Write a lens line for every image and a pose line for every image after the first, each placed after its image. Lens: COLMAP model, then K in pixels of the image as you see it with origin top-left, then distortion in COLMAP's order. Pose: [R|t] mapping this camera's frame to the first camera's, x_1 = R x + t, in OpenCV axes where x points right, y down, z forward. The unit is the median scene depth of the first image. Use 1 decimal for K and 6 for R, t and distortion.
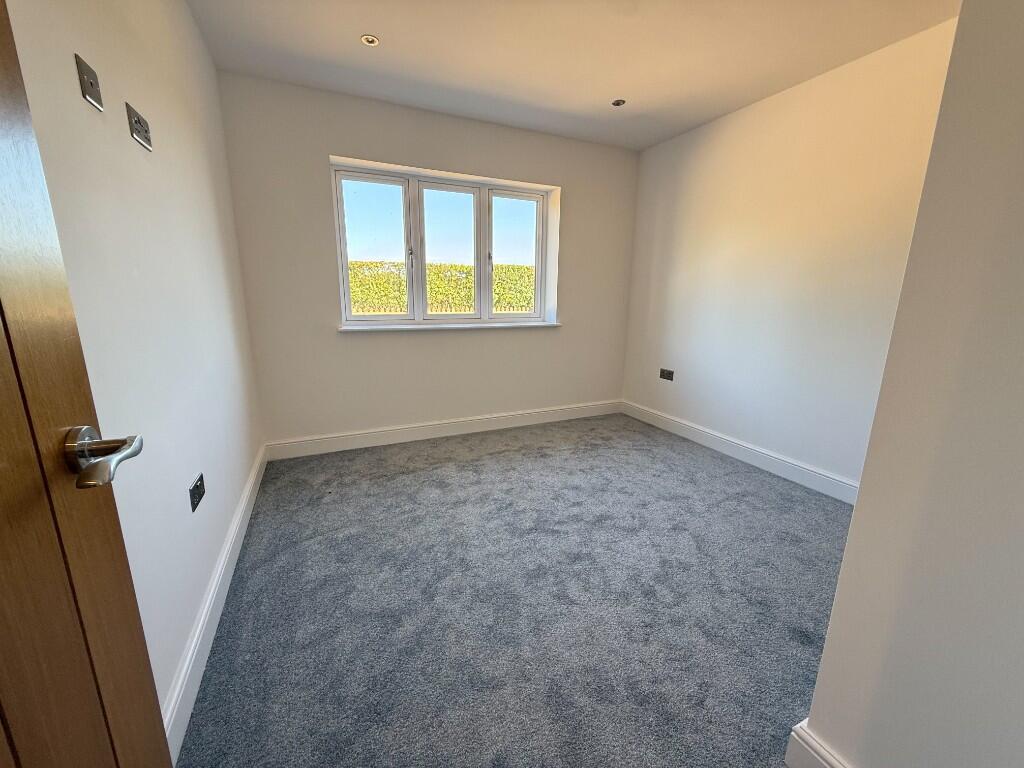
lens RADIAL K [[413.6, 0, 508.6], [0, 413.6, 384.3], [0, 0, 1]] dist [-0.001911, -0.000157]
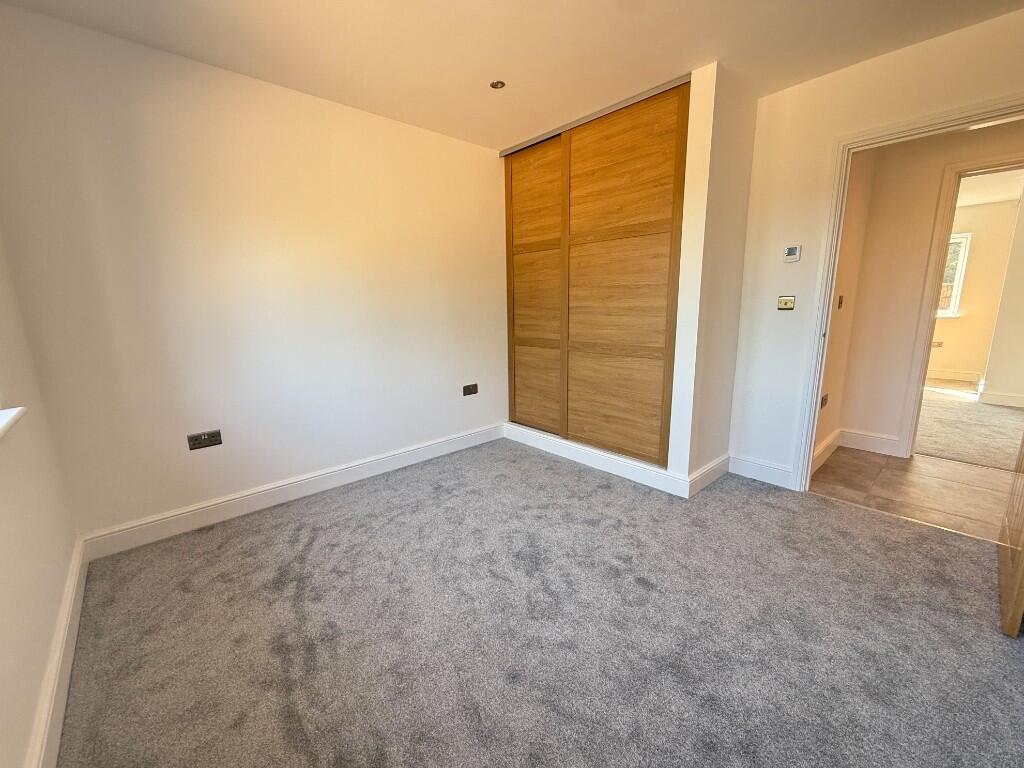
lens RADIAL K [[413.6, 0, 508.6], [0, 413.6, 384.3], [0, 0, 1]] dist [-0.001911, -0.000157]
pose [[-0.305519, -0.182730, 0.934488, -0.377492], [0.226004, 0.939452, 0.257590, -0.182838], [-0.924976, 0.289897, -0.245722, 0.799614]]
